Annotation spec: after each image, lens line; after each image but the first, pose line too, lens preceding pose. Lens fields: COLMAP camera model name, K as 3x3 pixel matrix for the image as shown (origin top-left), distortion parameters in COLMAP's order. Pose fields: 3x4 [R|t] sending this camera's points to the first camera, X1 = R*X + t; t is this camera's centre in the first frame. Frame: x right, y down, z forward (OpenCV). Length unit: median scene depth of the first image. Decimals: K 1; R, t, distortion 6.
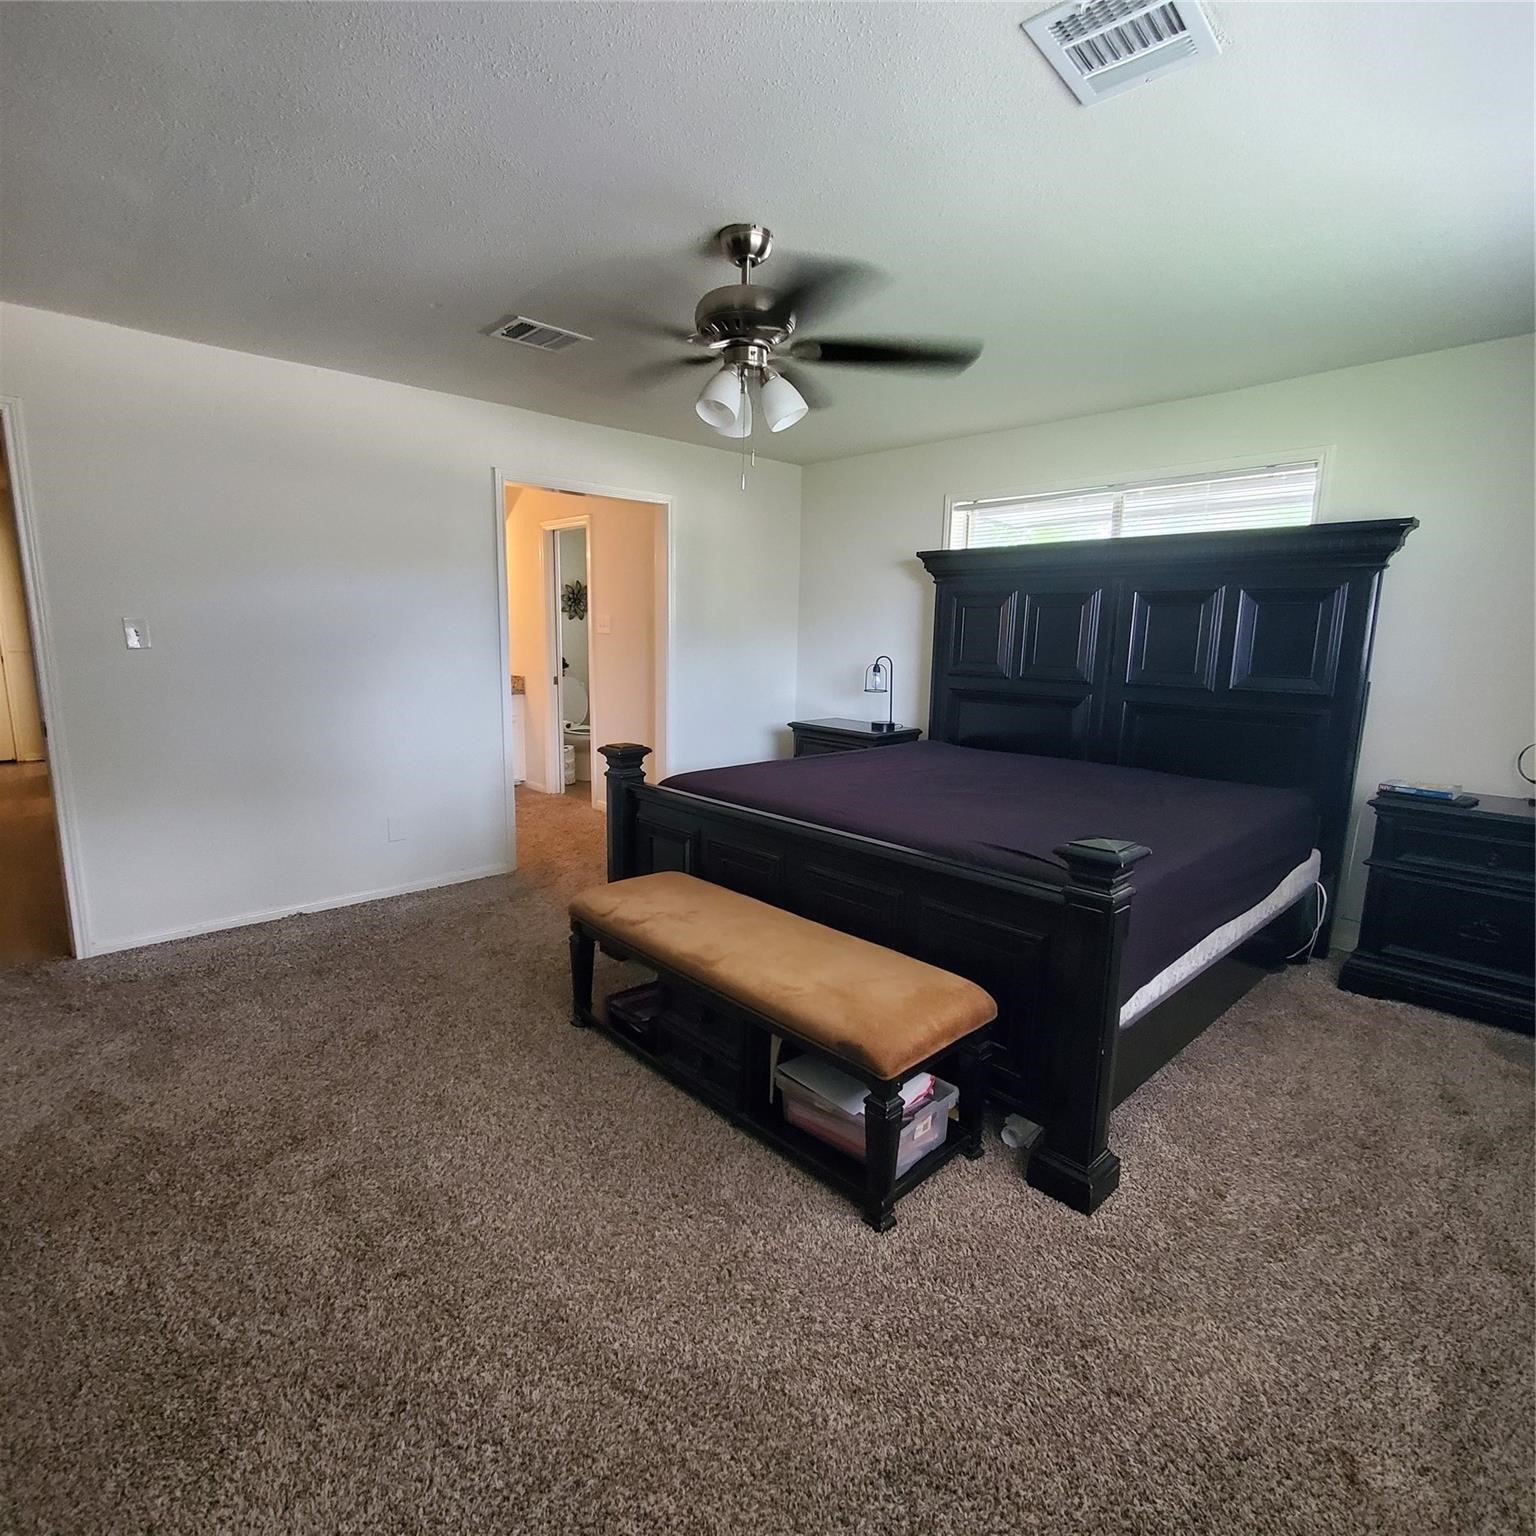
lens RADIAL K [[813.8, 0, 758.5], [0, 813.8, 768.5], [0, 0, 1]] dist [-0.005701, -0.001025]
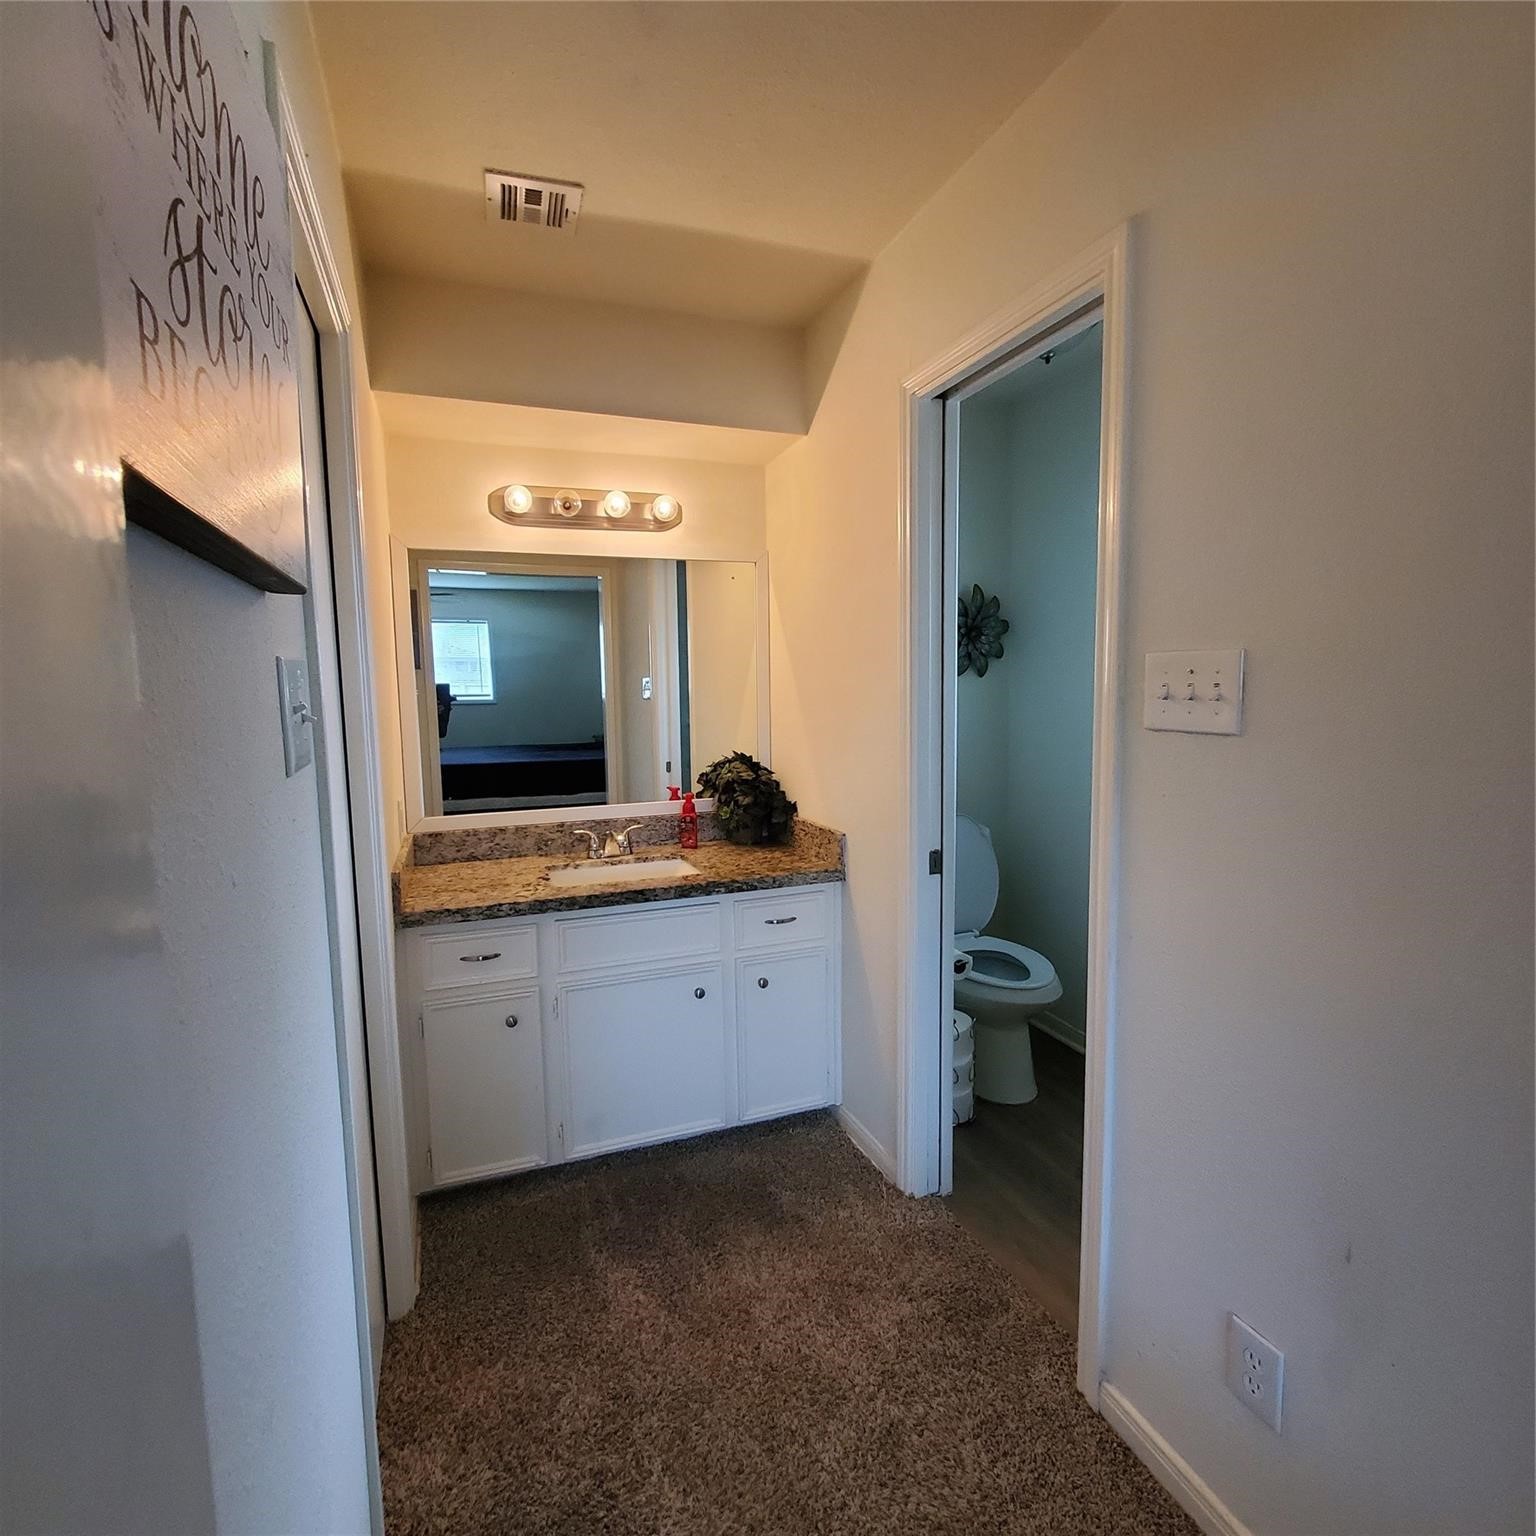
lens RADIAL K [[813.8, 0, 765.1], [0, 813.8, 761.2], [0, 0, 1]] dist [-0.005701, -0.001025]
pose [[0.924763, -0.003277, -0.380528, -0.187662], [-0.026454, 0.996990, -0.072874, -0.122910], [0.379622, 0.077458, 0.921893, 0.667738]]
